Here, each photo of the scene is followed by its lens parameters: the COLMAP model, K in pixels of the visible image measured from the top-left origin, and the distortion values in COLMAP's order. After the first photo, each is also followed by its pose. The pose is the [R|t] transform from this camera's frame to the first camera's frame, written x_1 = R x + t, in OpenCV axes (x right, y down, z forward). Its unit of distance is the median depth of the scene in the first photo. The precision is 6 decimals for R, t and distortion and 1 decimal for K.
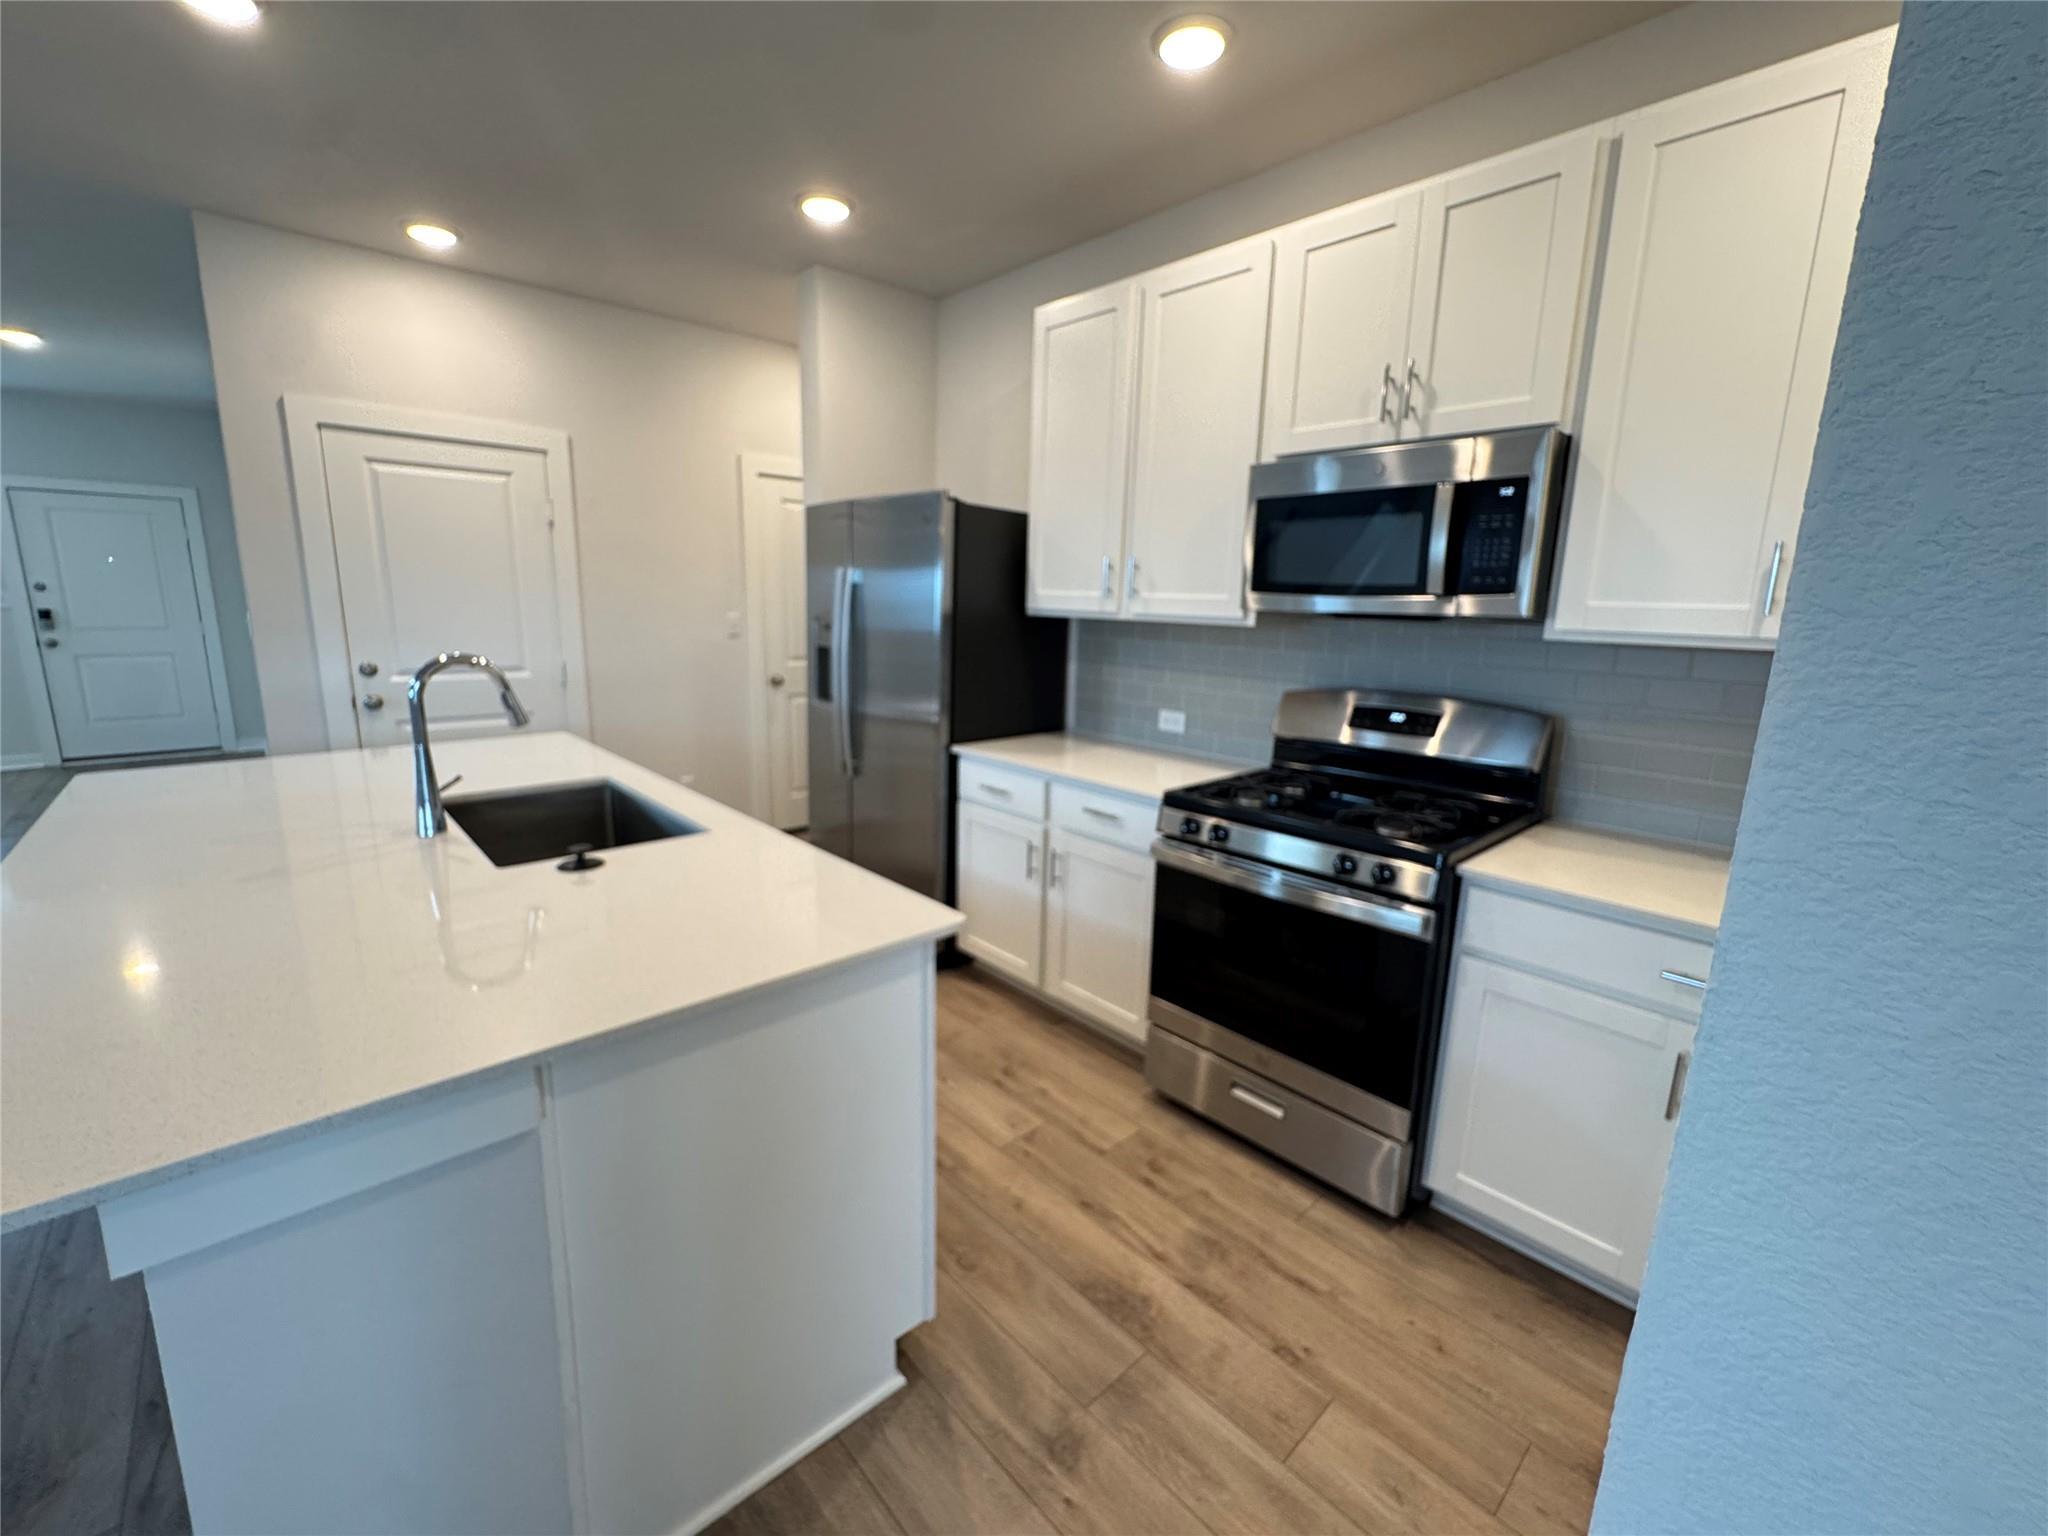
lens RADIAL K [[824.3, 0, 1010.7], [0, 824.3, 765.2], [0, 0, 1]] dist [-0.006892, 0.001416]
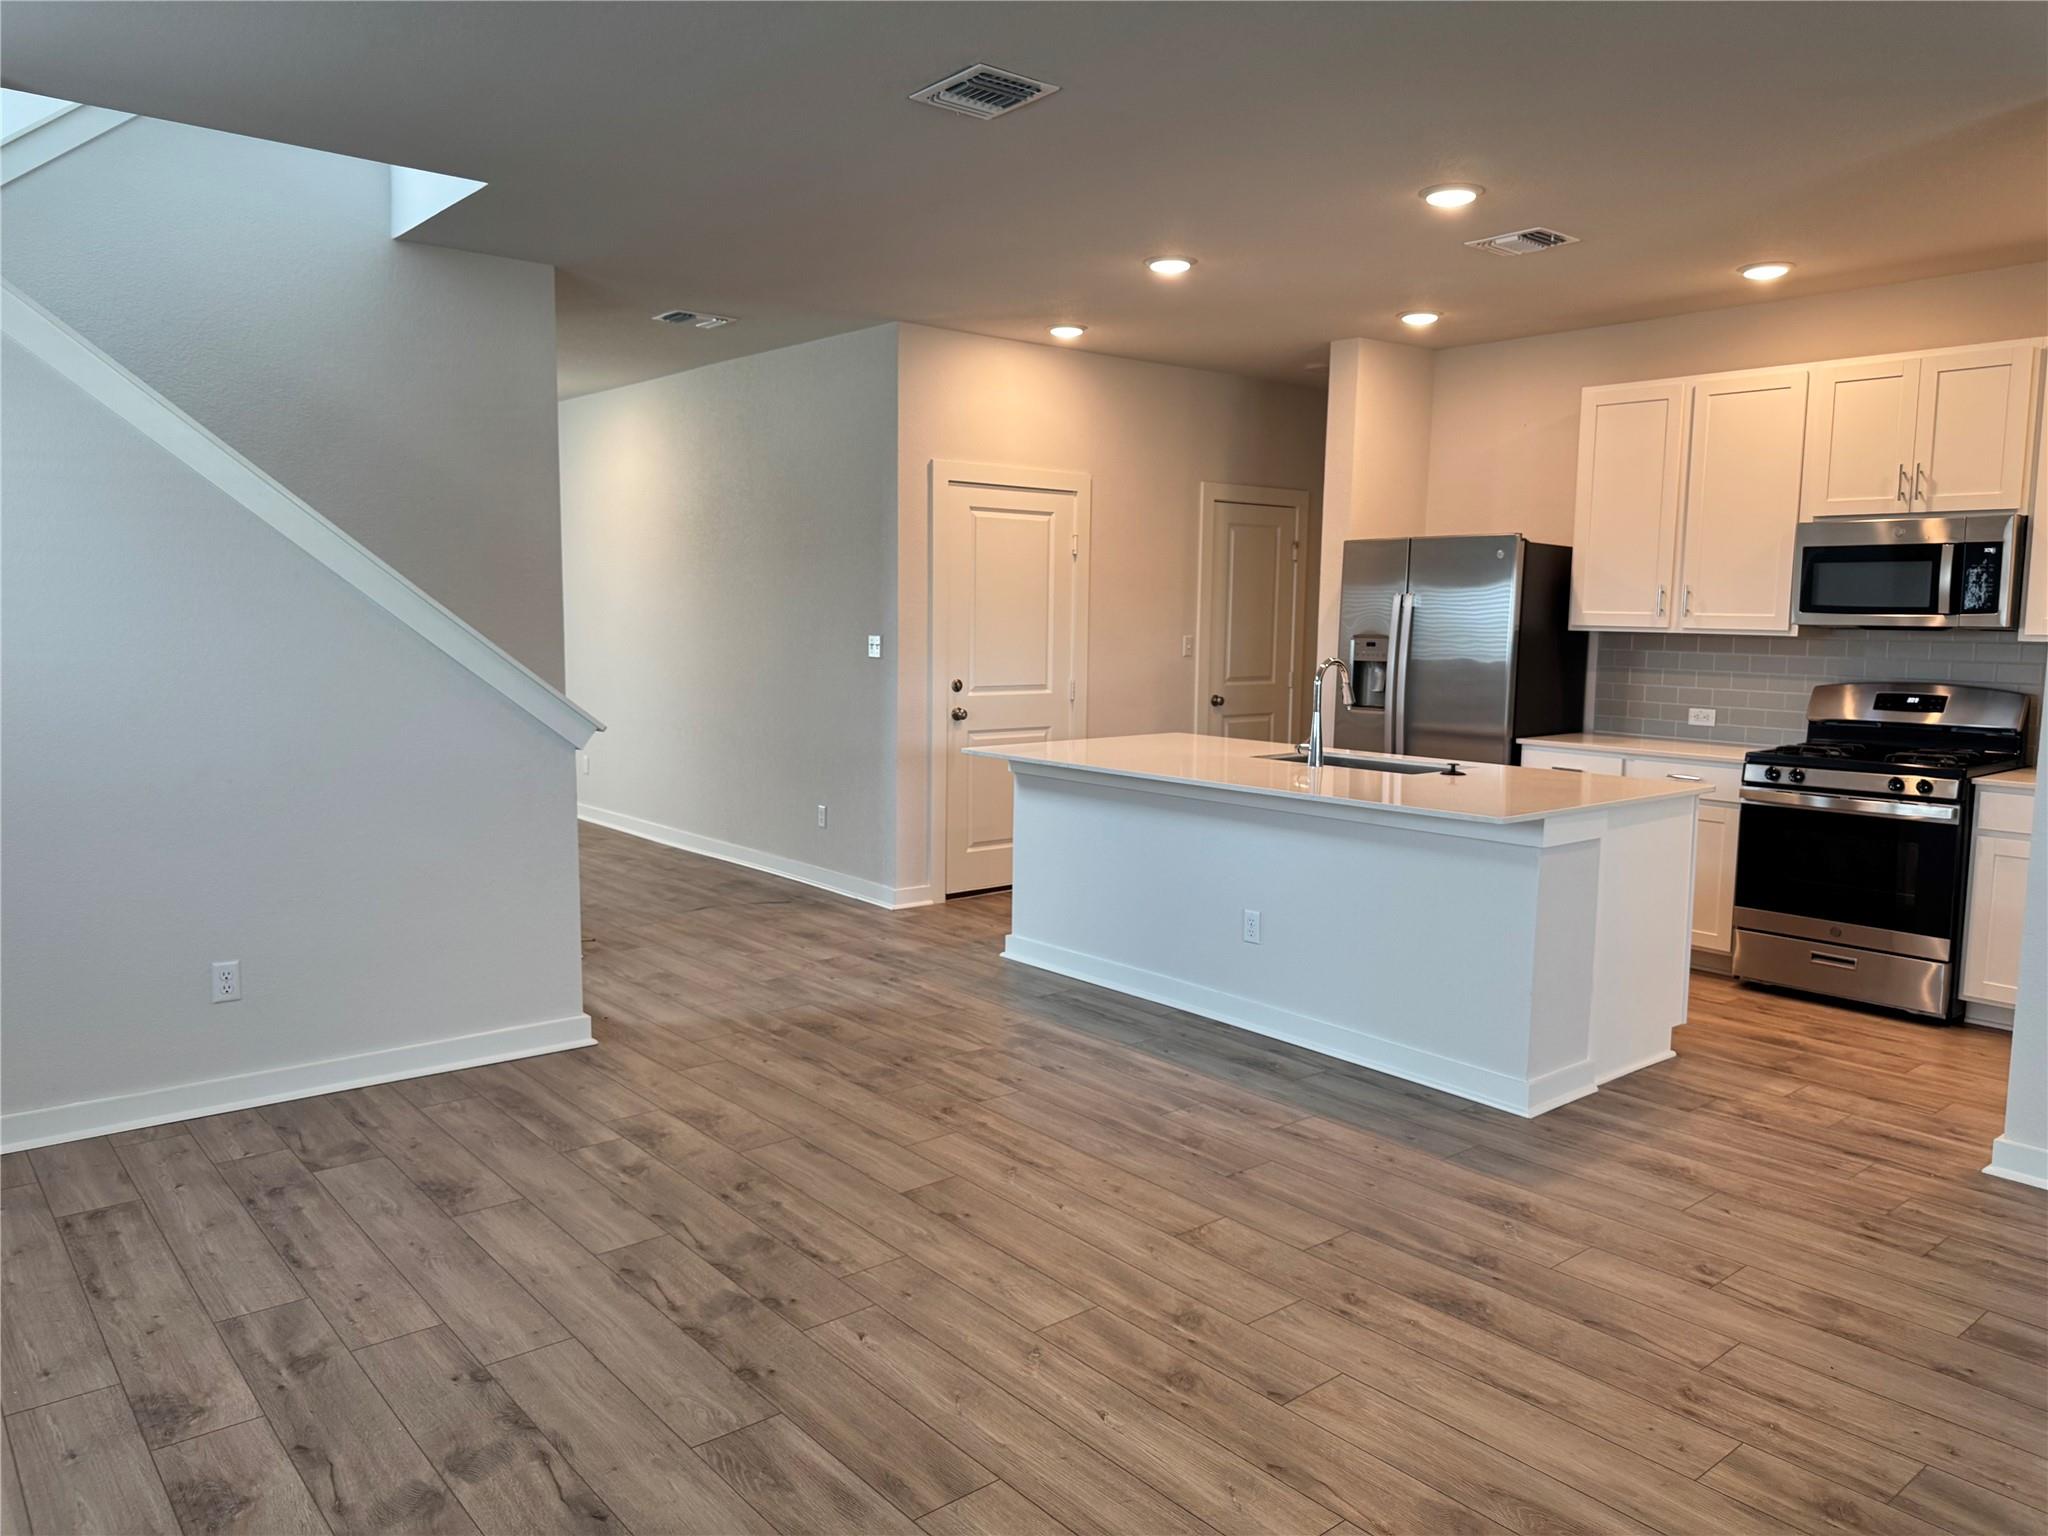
lens RADIAL K [[1438.0, 0, 1012.2], [0, 1438.0, 775.4], [0, 0, 1]] dist [0.007415, -0.012071]
pose [[0.998921, -0.009557, -0.045445, -0.962482], [0.005864, 0.996719, -0.080728, 0.262446], [0.046067, 0.080374, 0.995700, -1.512484]]
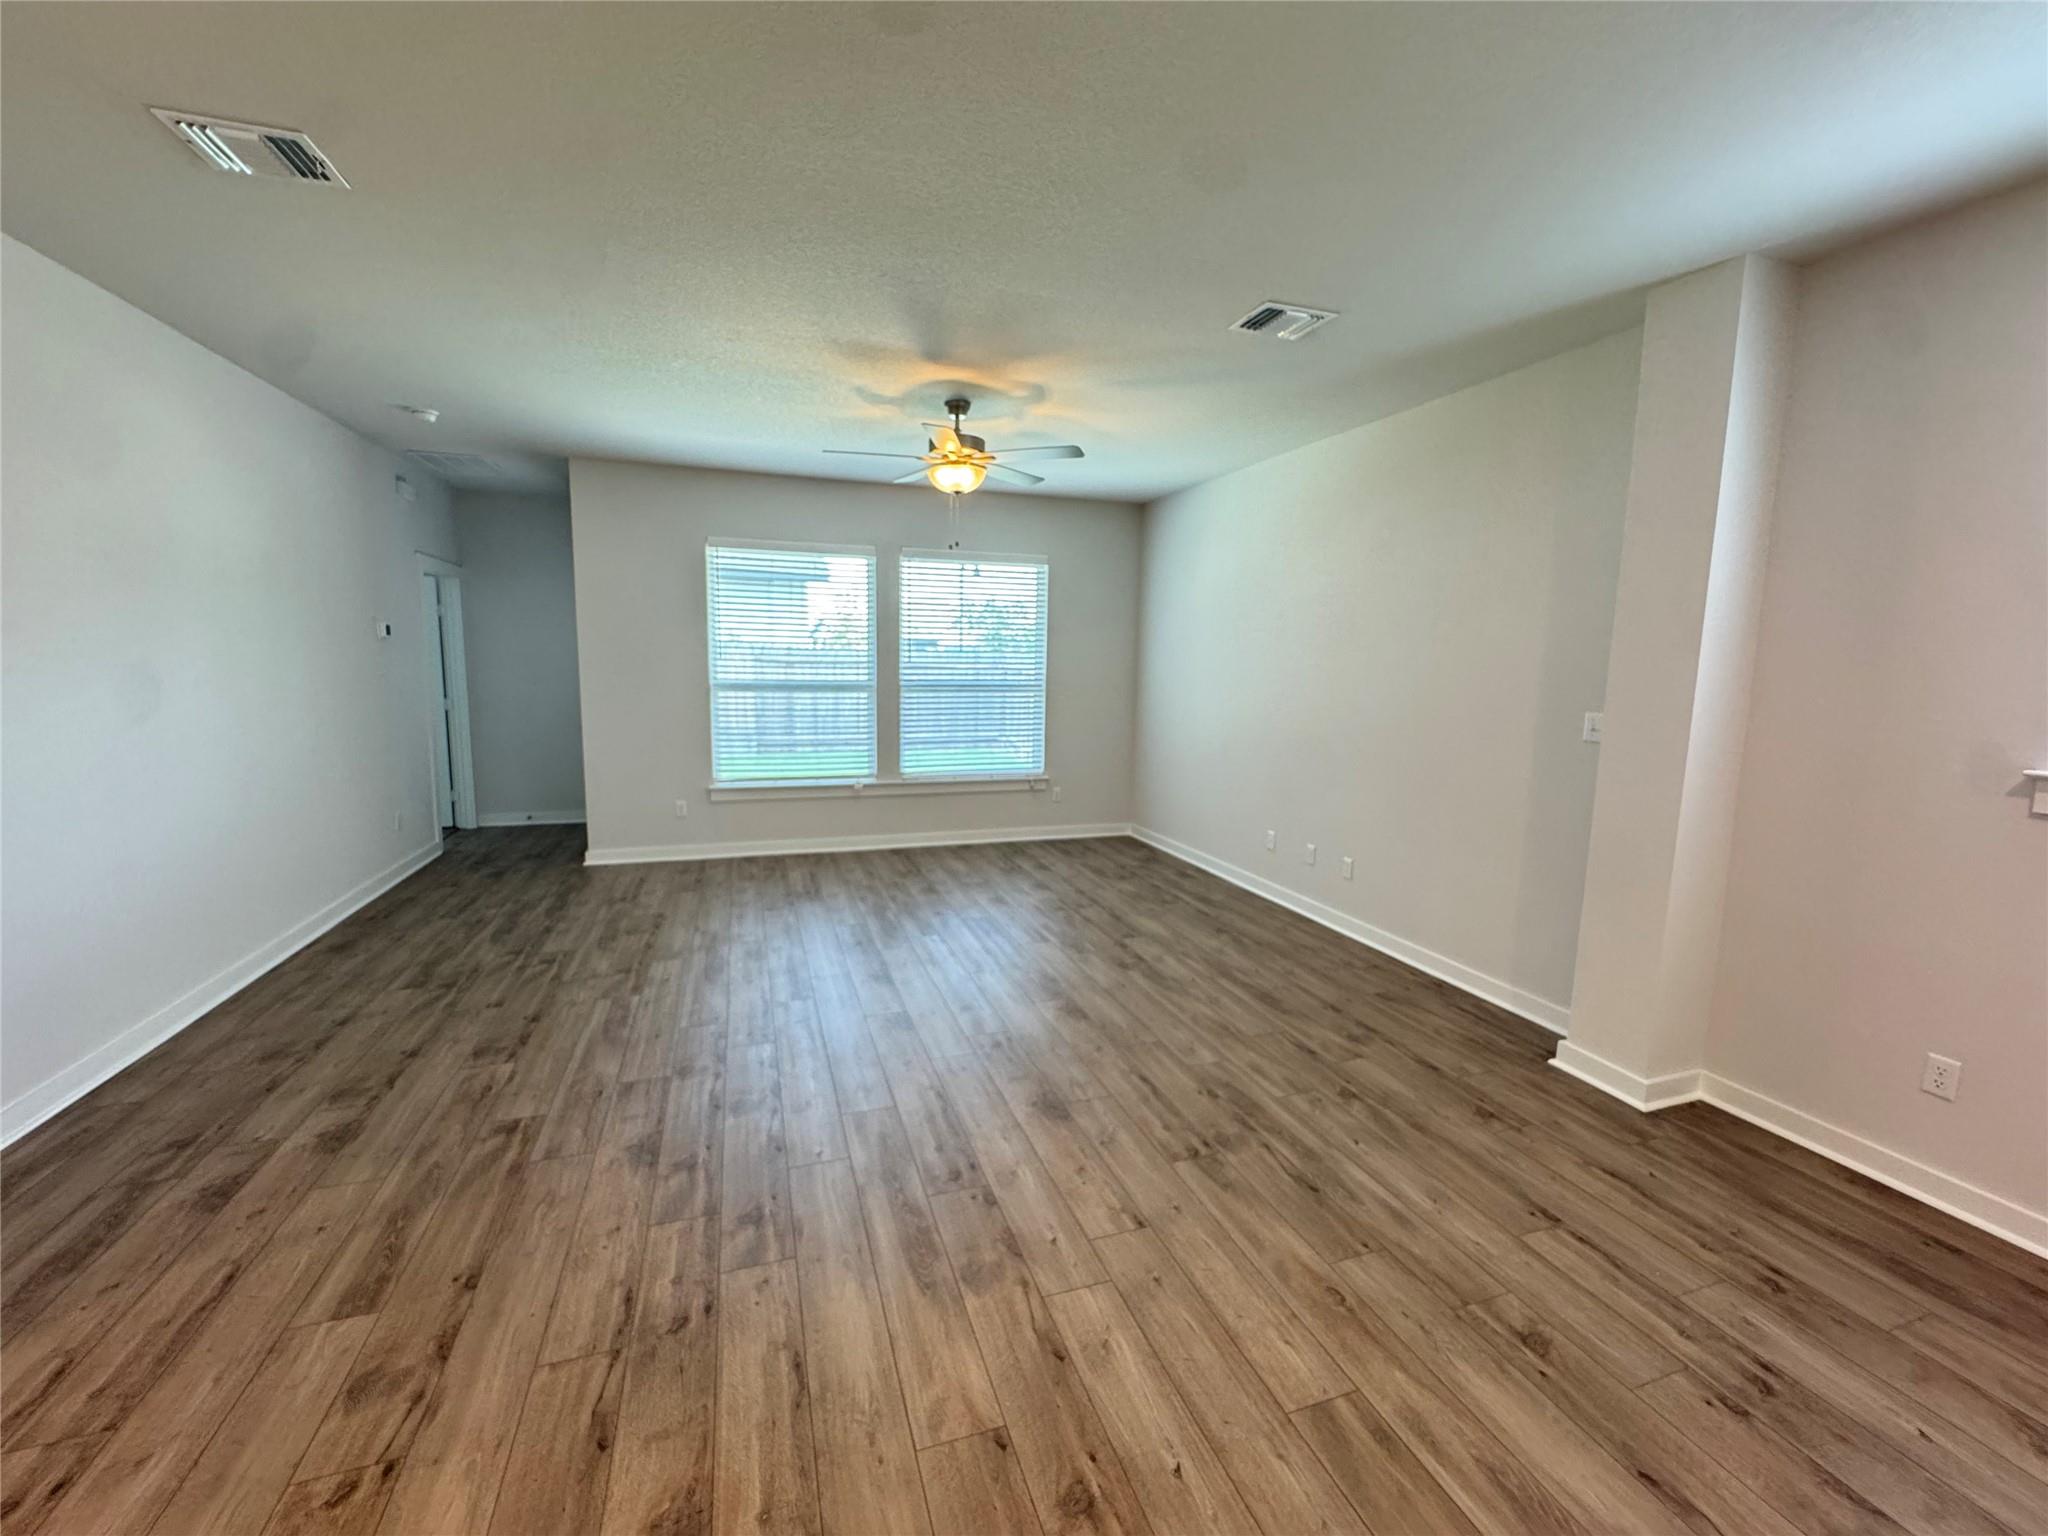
lens RADIAL K [[824.3, 0, 1015.8], [0, 824.3, 767.5], [0, 0, 1]] dist [-0.006892, 0.001416]
pose [[-0.914896, -0.093719, 0.392660, -1.036394], [0.036970, 0.949139, 0.312679, -0.086656], [-0.401993, 0.300586, -0.864899, 0.131704]]
